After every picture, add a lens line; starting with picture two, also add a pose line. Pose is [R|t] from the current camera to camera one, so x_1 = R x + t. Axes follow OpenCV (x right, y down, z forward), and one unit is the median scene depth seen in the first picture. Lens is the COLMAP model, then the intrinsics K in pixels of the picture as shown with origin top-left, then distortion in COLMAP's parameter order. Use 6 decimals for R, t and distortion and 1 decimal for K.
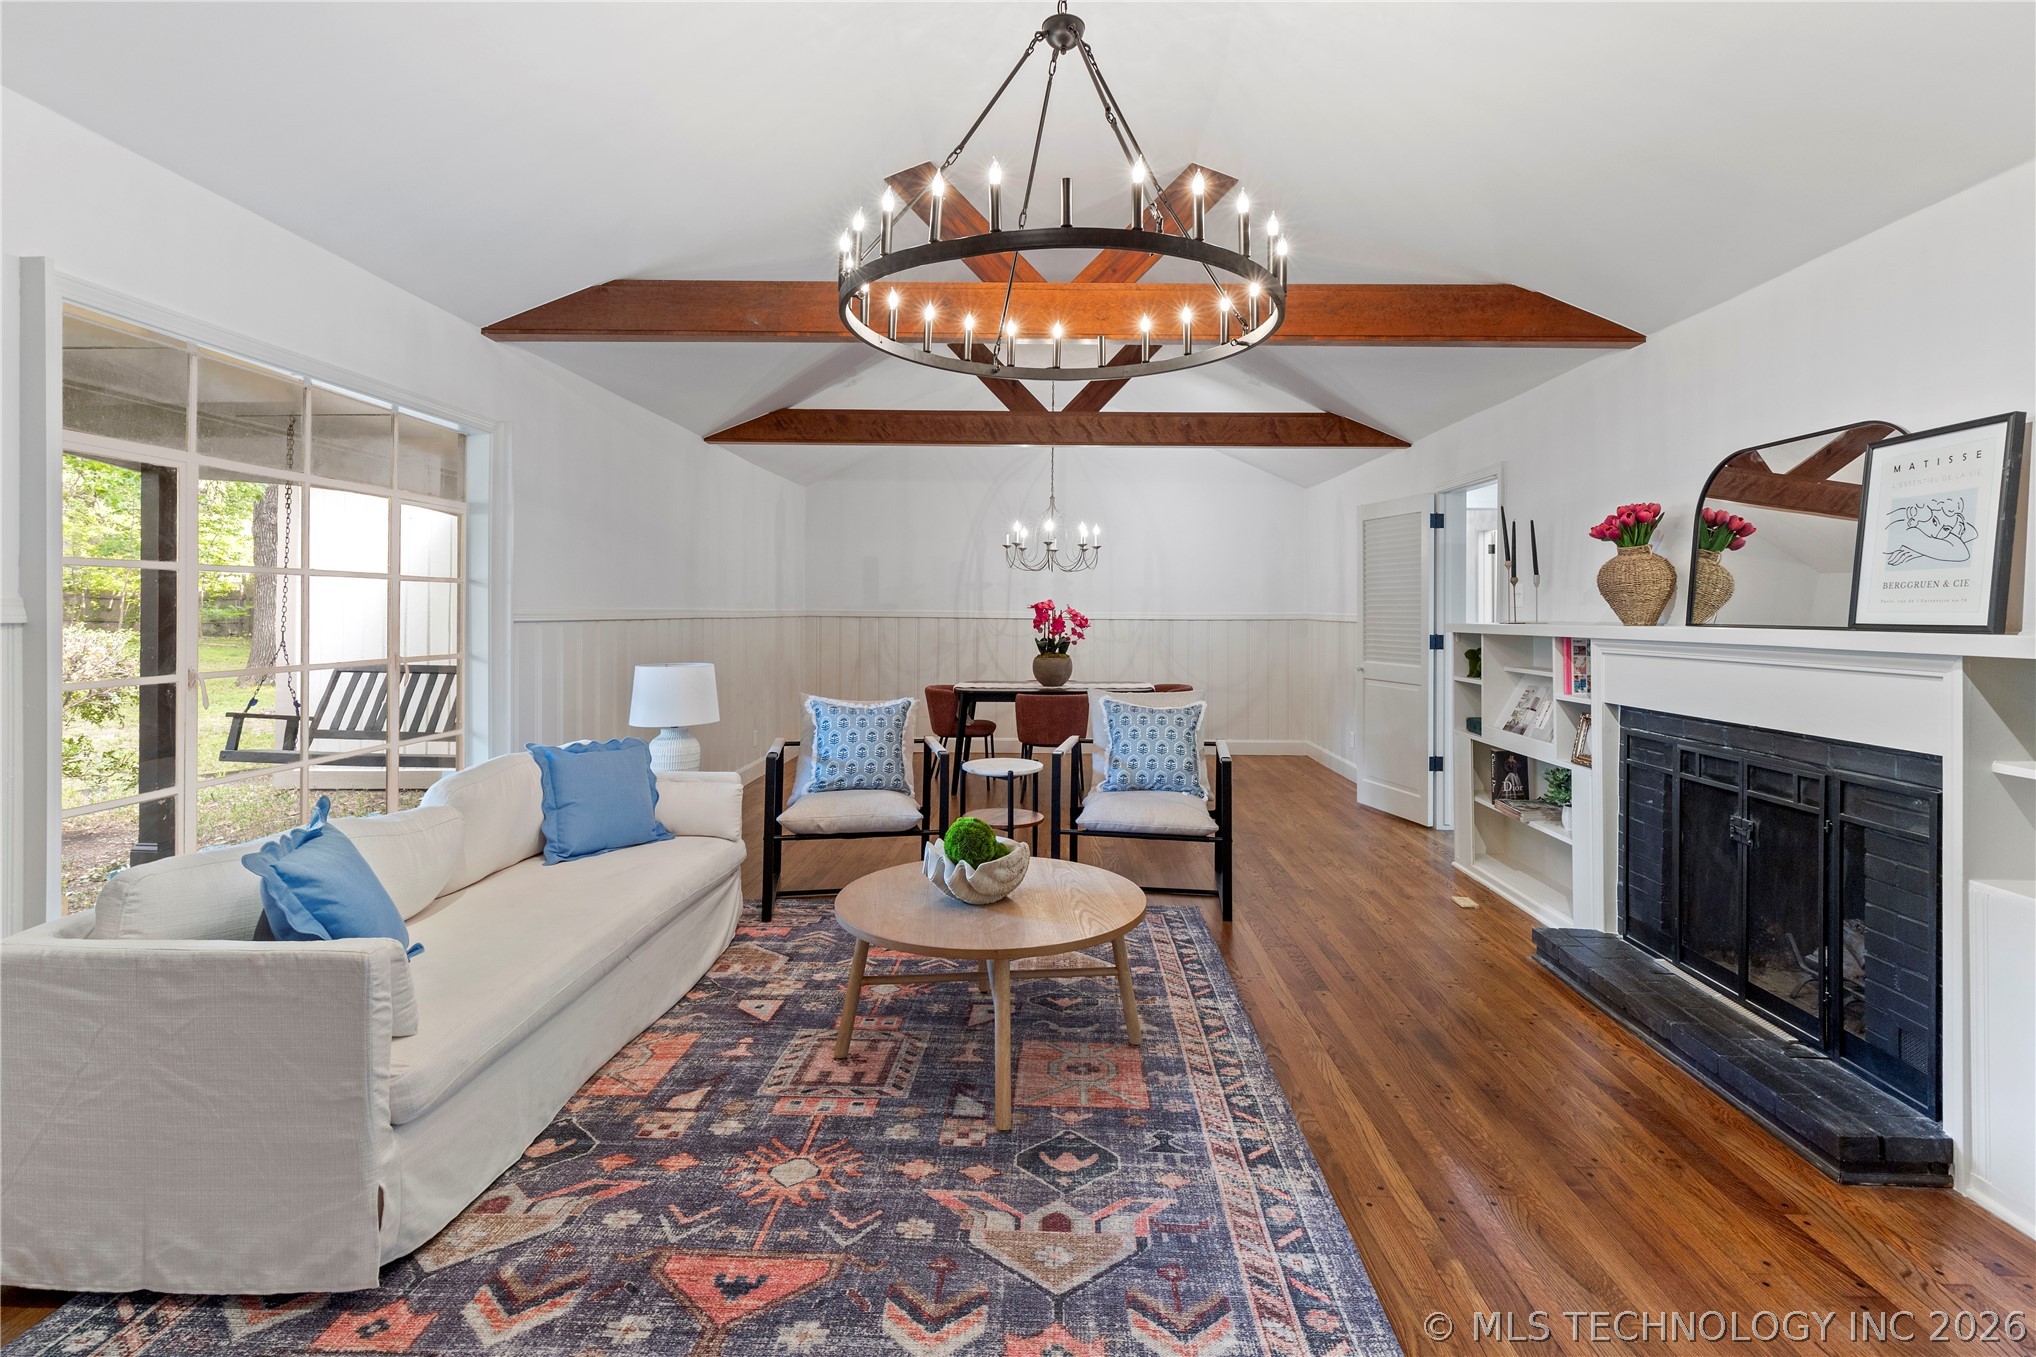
lens RADIAL K [[952.4, 0, 1026.1], [0, 952.4, 599.0], [0, 0, 1]] dist [0.004377, -0.000312]
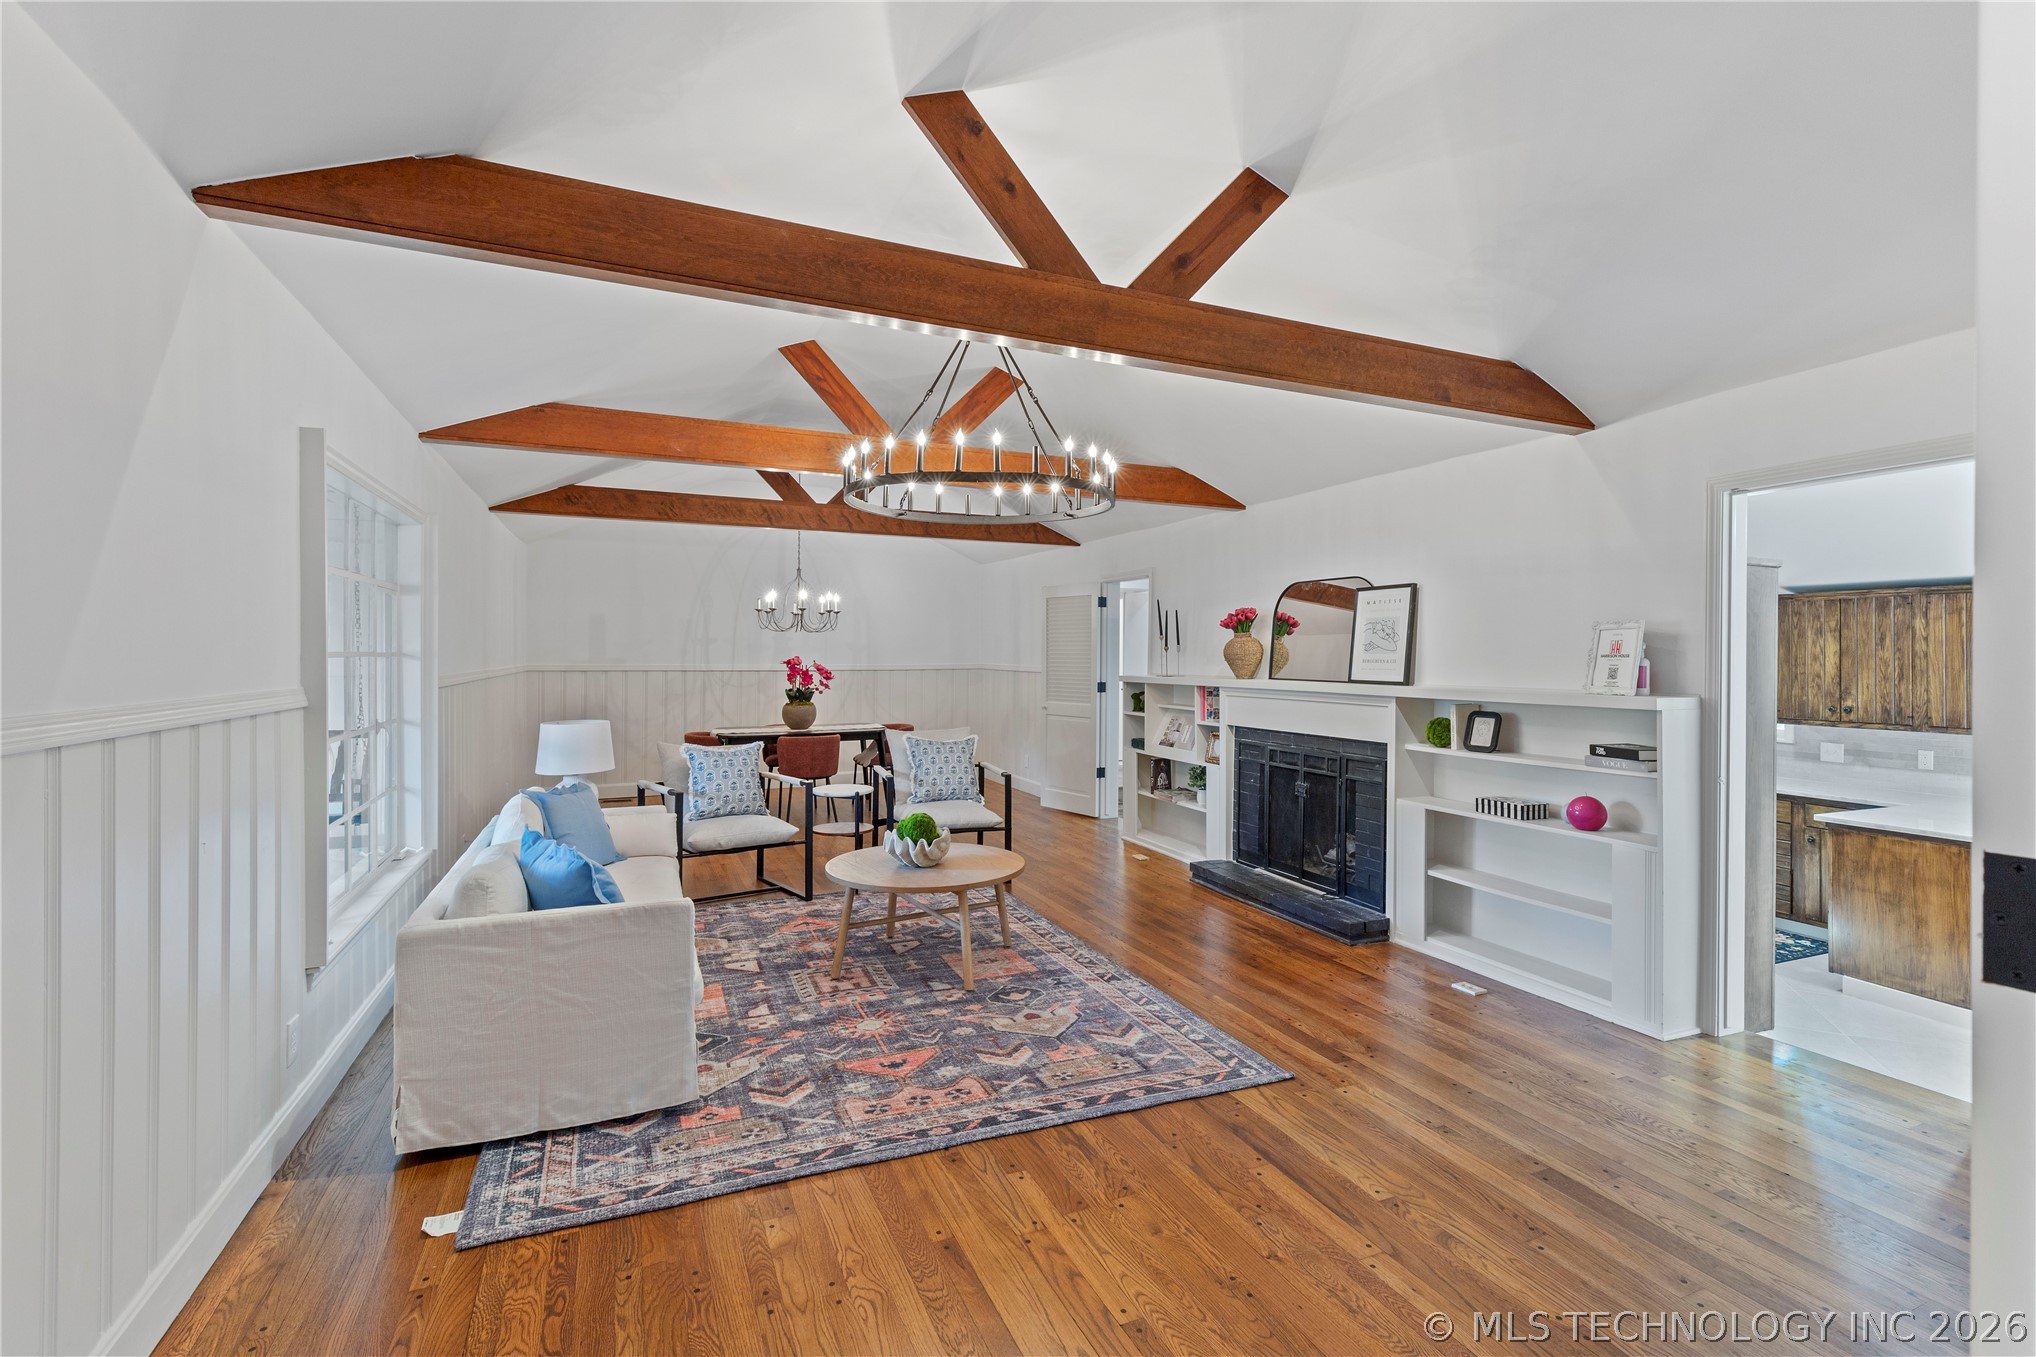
lens RADIAL K [[920.7, 0, 1041.5], [0, 920.7, 652.9], [0, 0, 1]] dist [0.000502, -0.000708]
pose [[0.904242, -0.003128, 0.427010, -0.421518], [-0.002704, 0.999911, 0.013052, -0.042553], [-0.427013, -0.012957, 0.904153, -0.361253]]
